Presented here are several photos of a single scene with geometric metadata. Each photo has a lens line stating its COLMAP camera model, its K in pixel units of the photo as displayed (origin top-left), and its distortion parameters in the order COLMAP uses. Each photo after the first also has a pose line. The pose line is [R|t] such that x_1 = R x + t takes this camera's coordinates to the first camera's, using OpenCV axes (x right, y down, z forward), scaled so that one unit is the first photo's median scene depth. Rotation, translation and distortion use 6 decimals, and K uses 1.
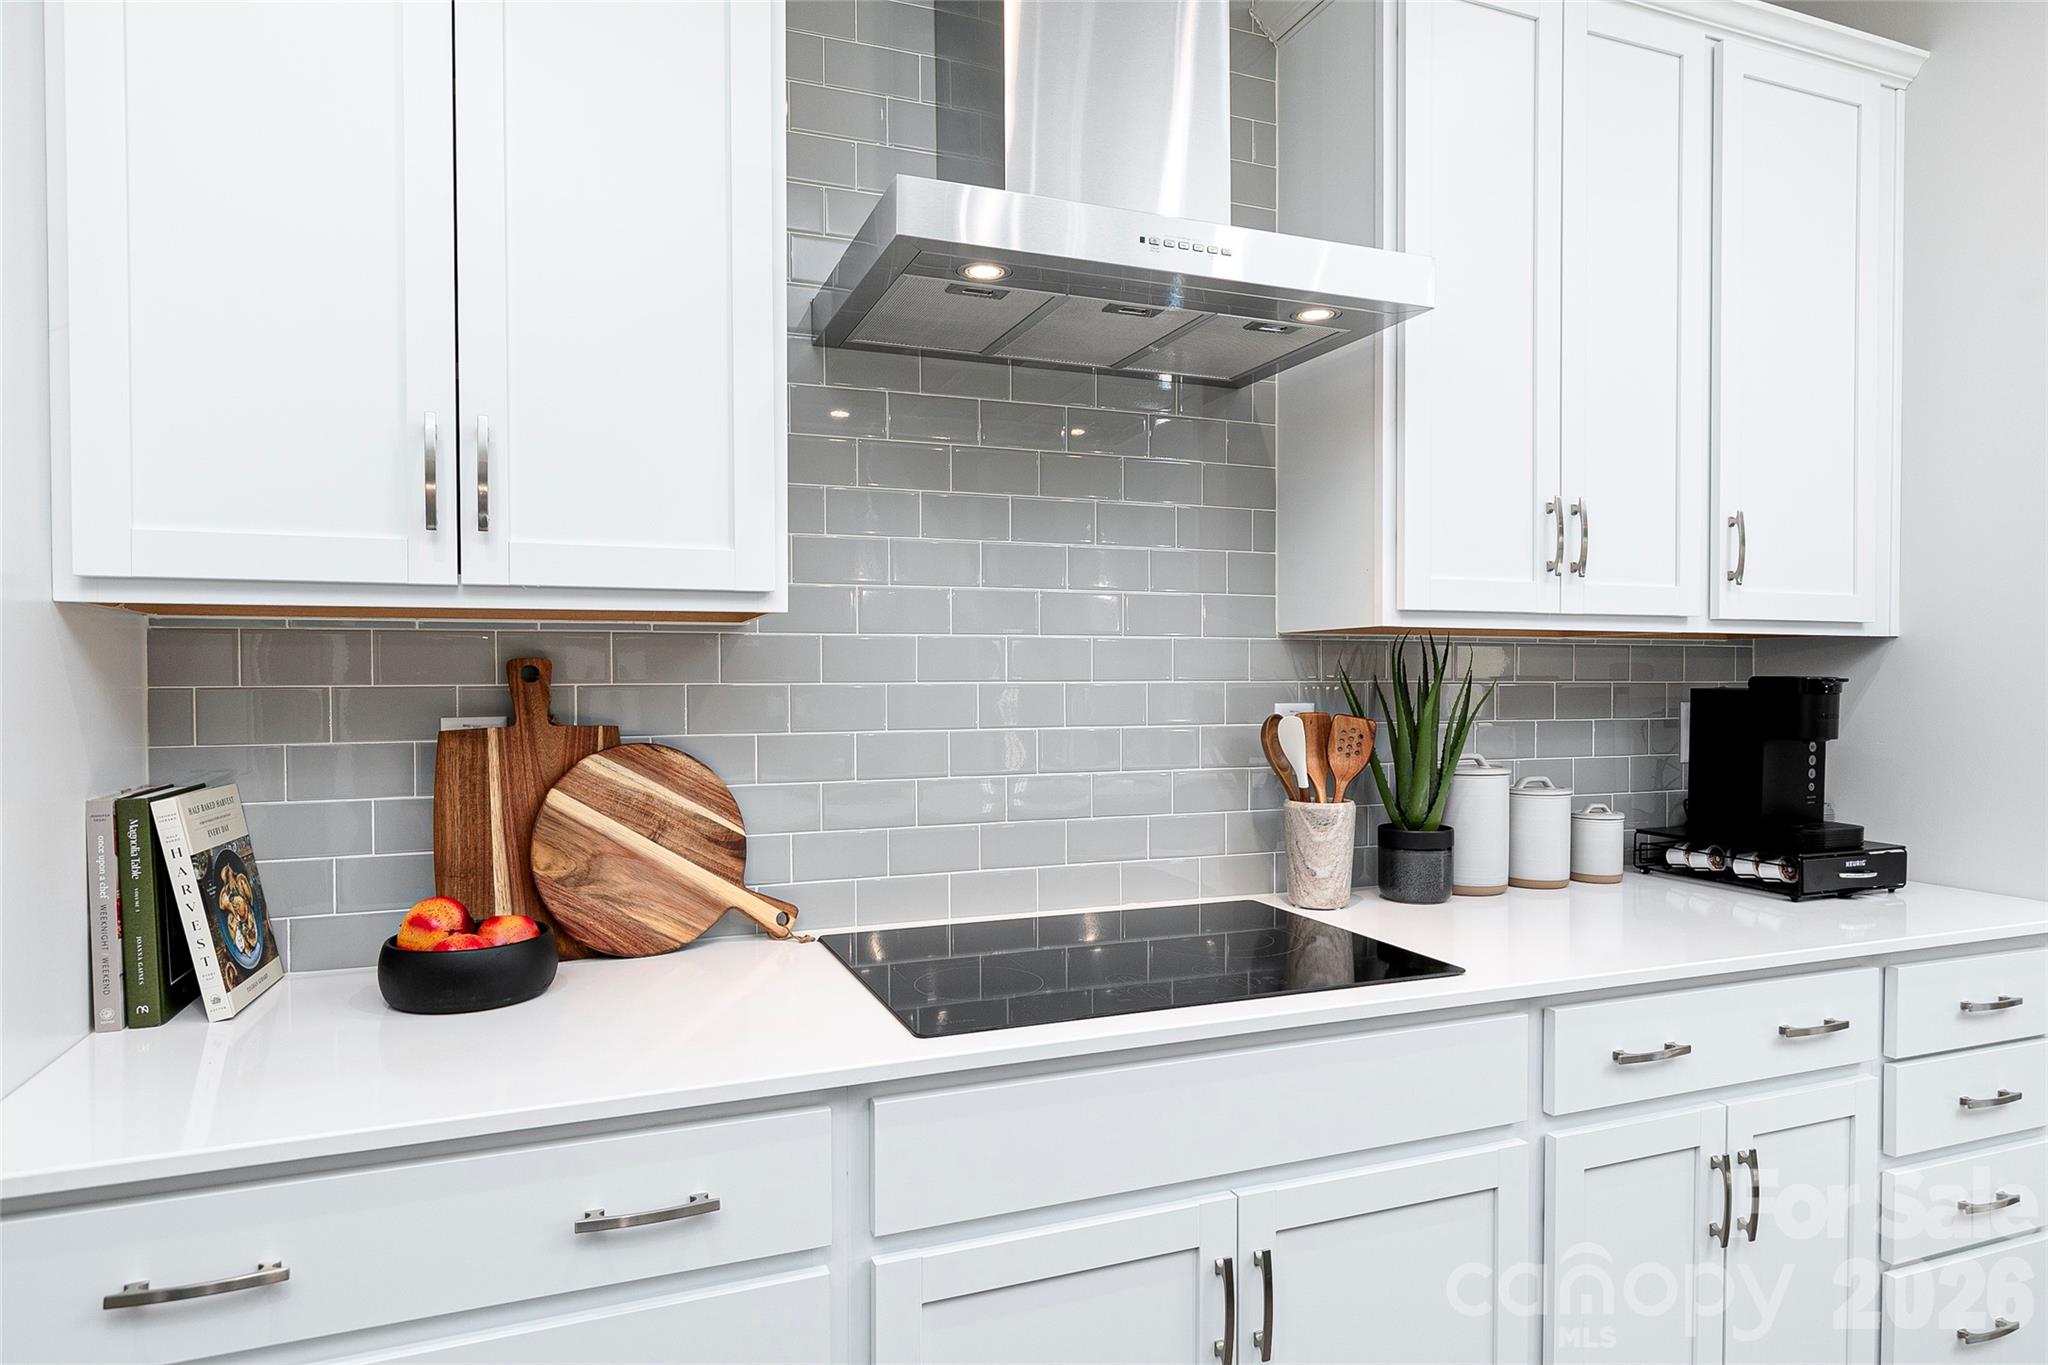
lens RADIAL K [[1186.8, 0, 1024.6], [0, 1186.8, 694.9], [0, 0, 1]] dist [0.000729, -0.001278]
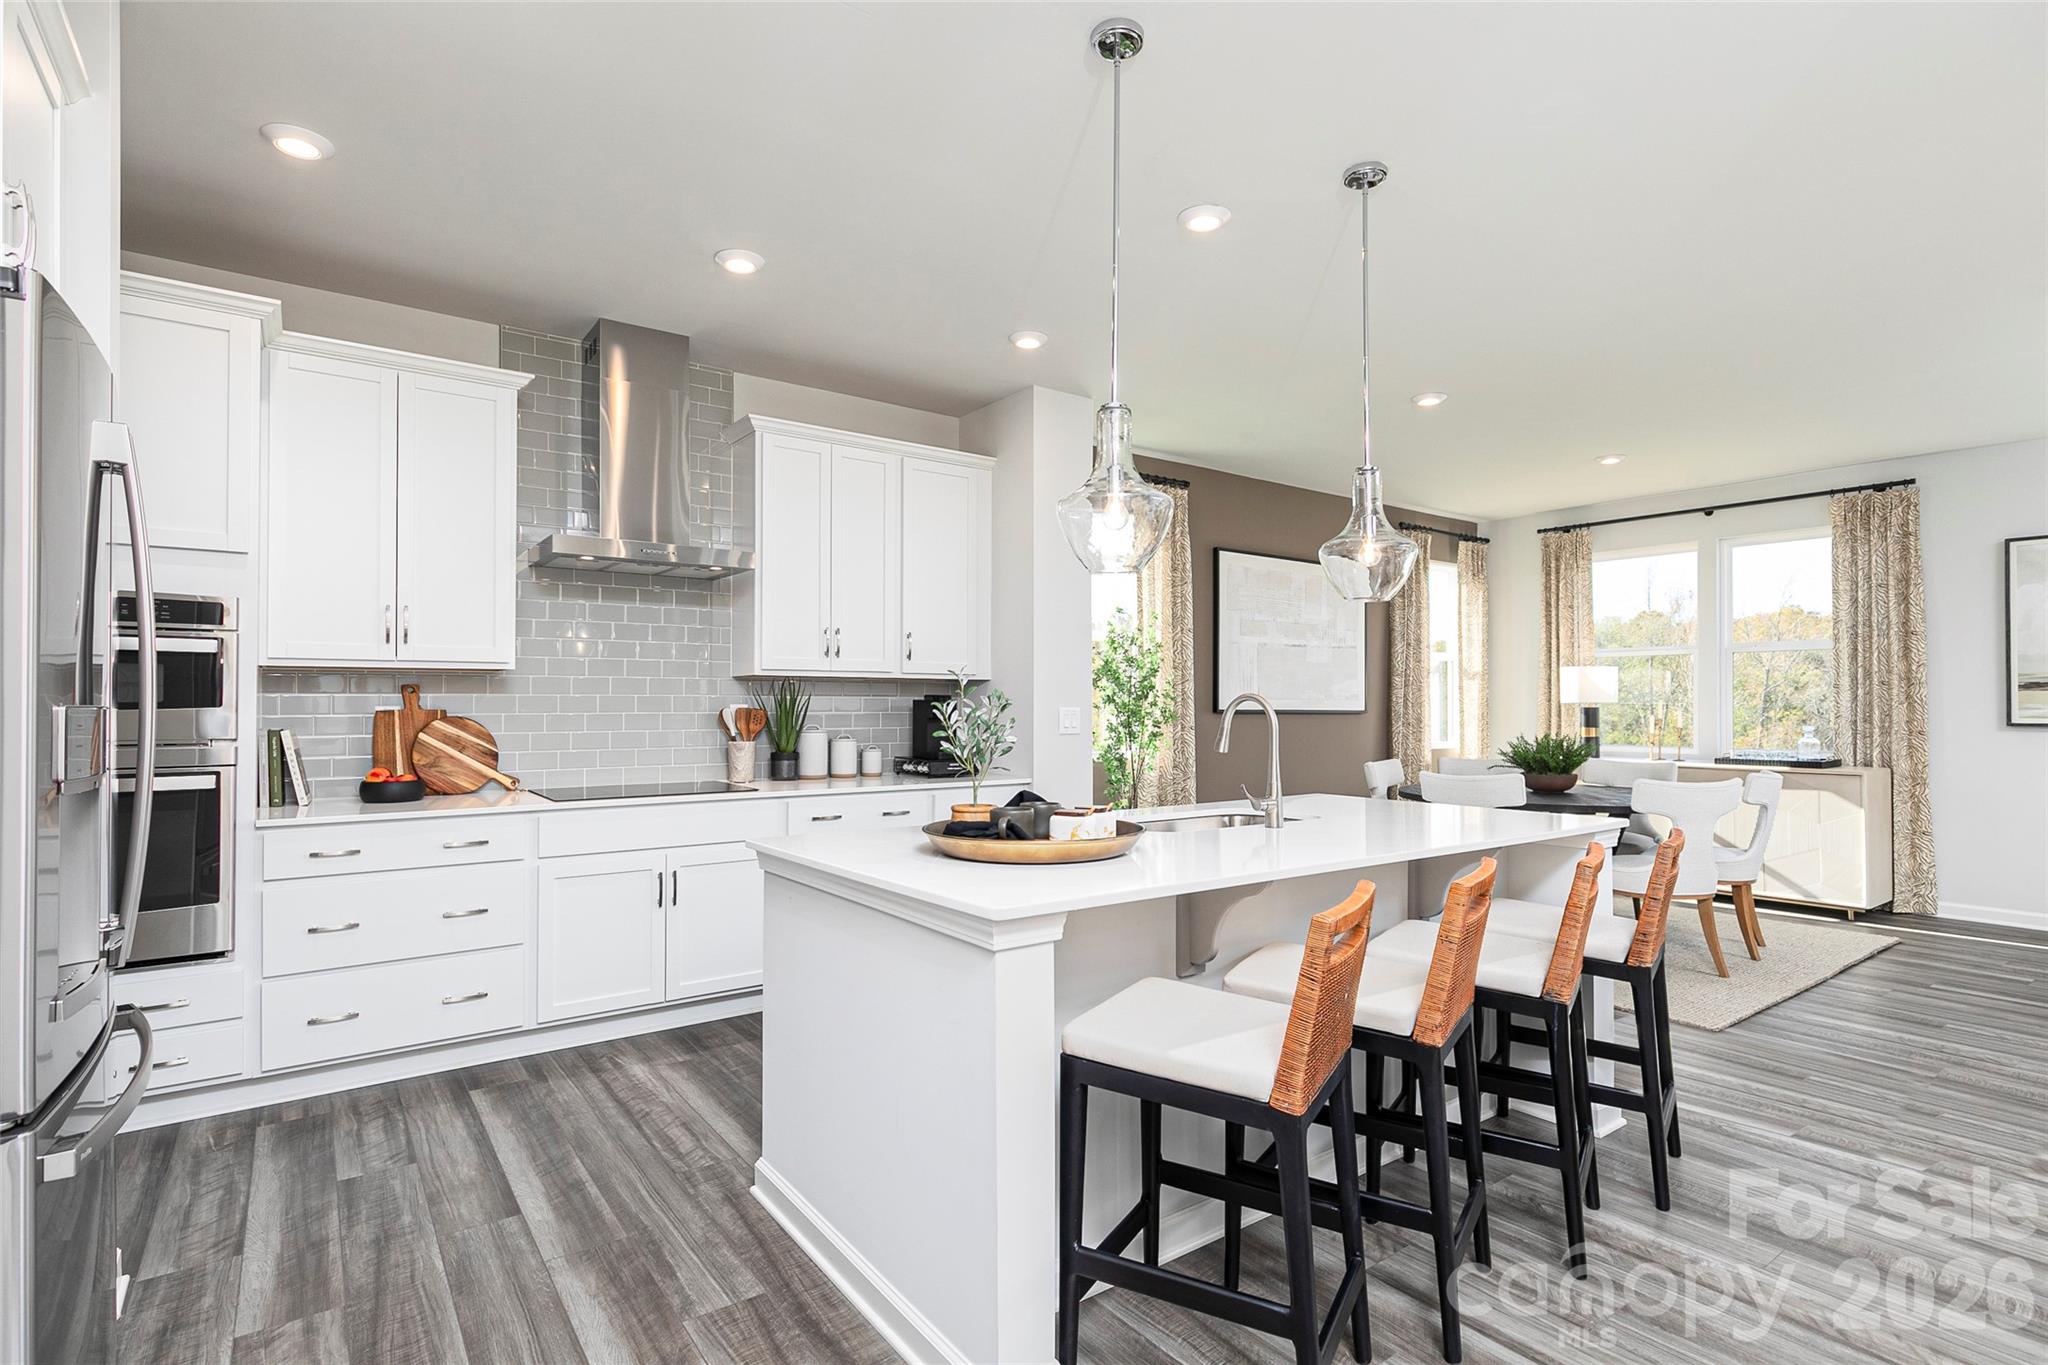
lens RADIAL K [[1002.8, 0, 1023.1], [0, 1002.8, 698.0], [0, 0, 1]] dist [0.000617, 0.001545]
pose [[0.969113, 0.003840, 0.246587, 0.378068], [0.001173, 0.999796, -0.020183, 0.048798], [-0.246614, 0.019849, 0.968911, -1.588008]]
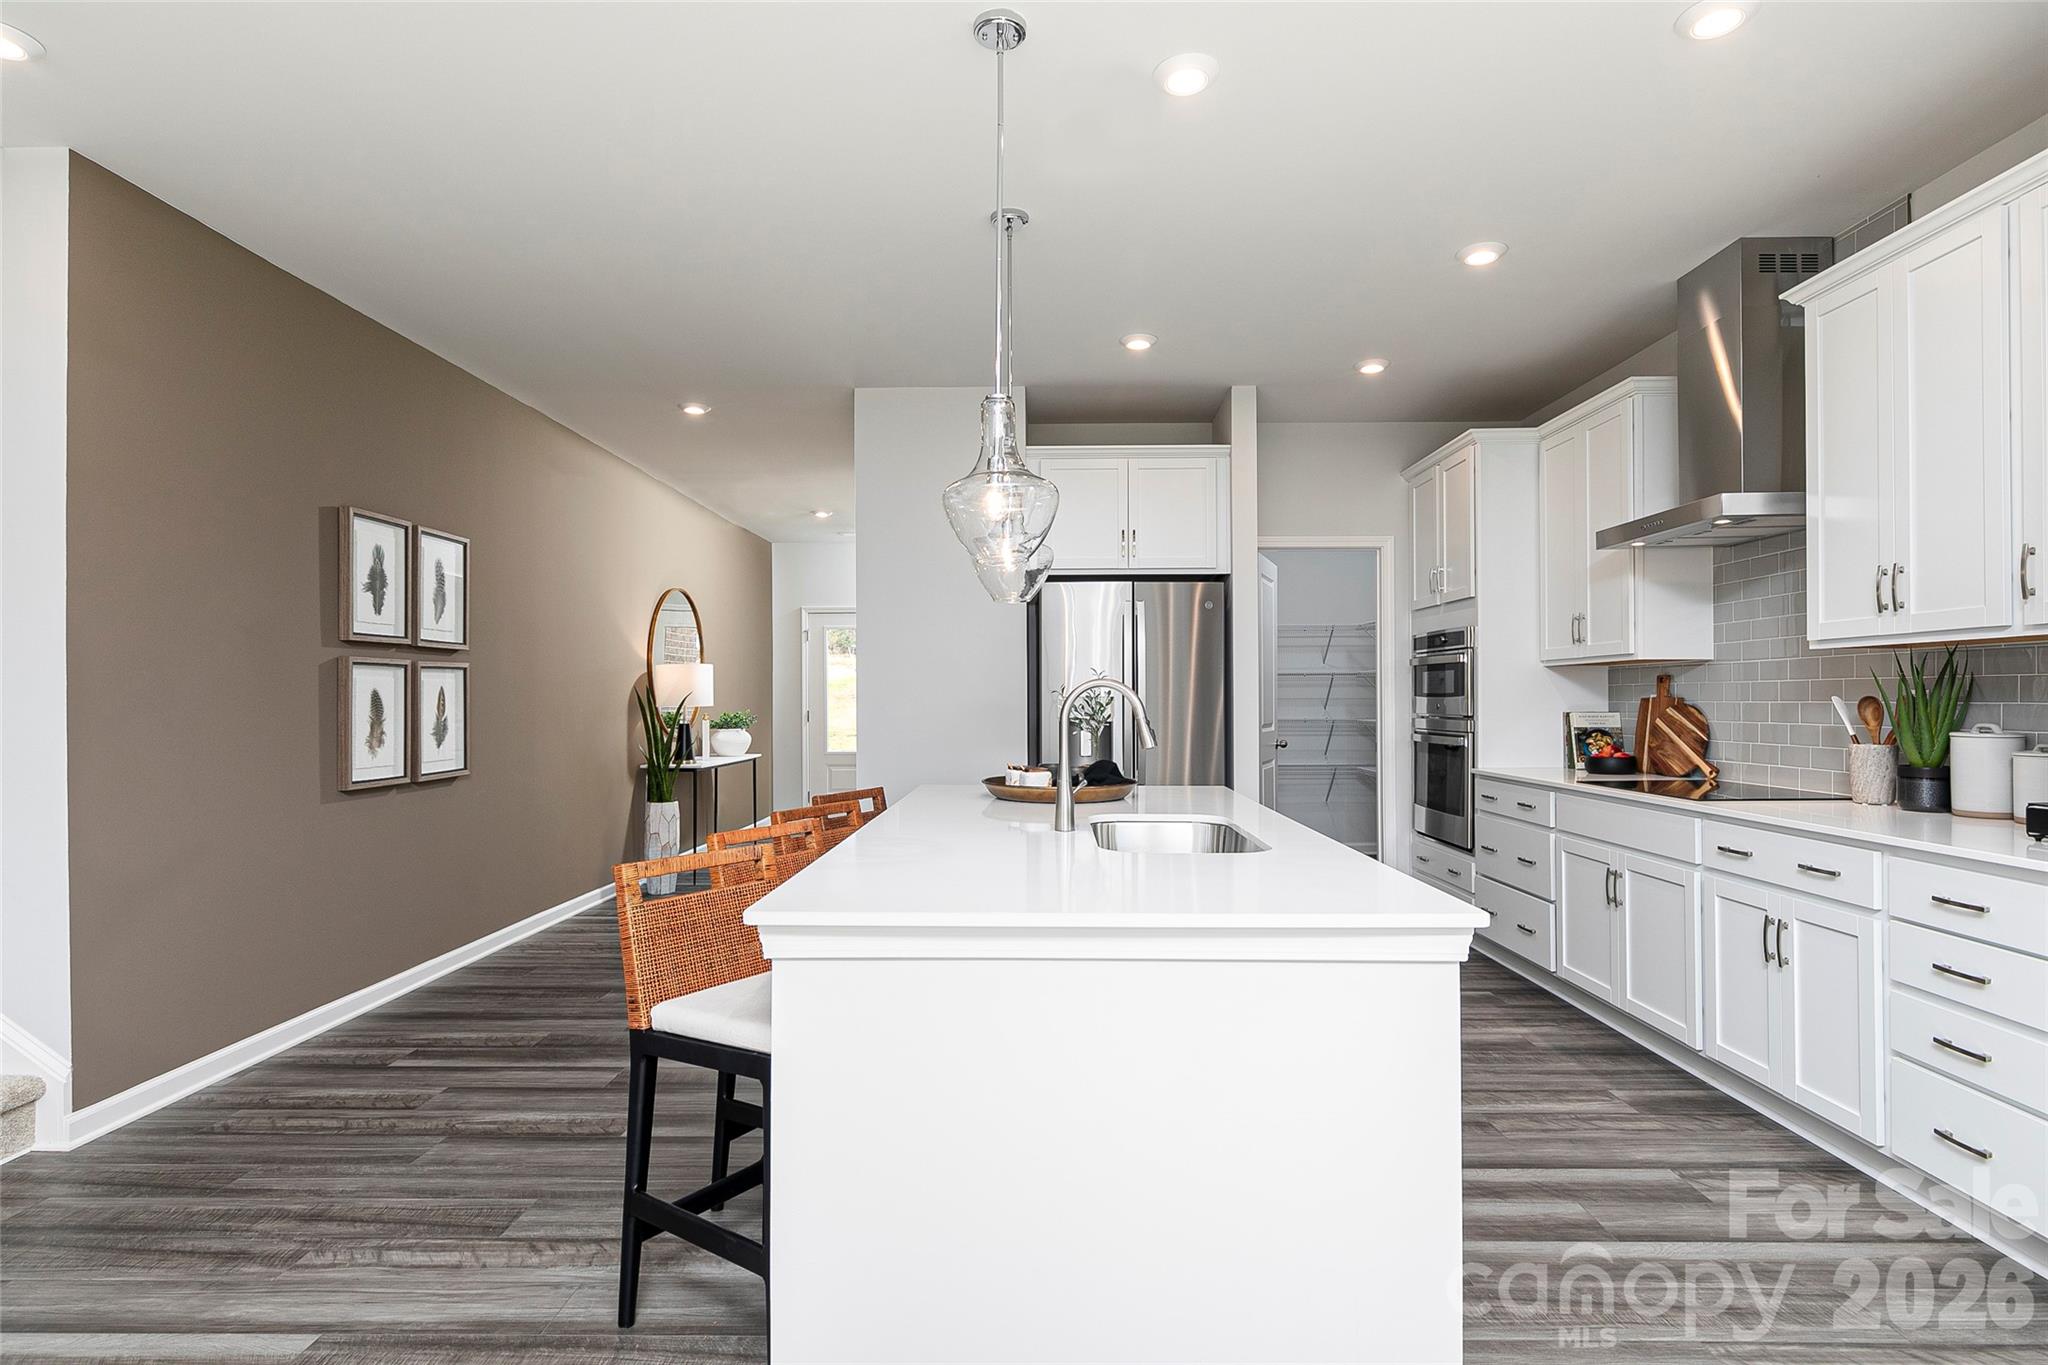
lens RADIAL K [[1029.9, 0, 1028.1], [0, 1029.9, 684.8], [0, 0, 1]] dist [-0.001093, -0.000211]
pose [[-0.382603, -0.010030, -0.923858, 2.690238], [-0.012254, 0.999908, -0.005781, 0.029817], [0.923832, 0.009109, -0.382691, 0.522952]]
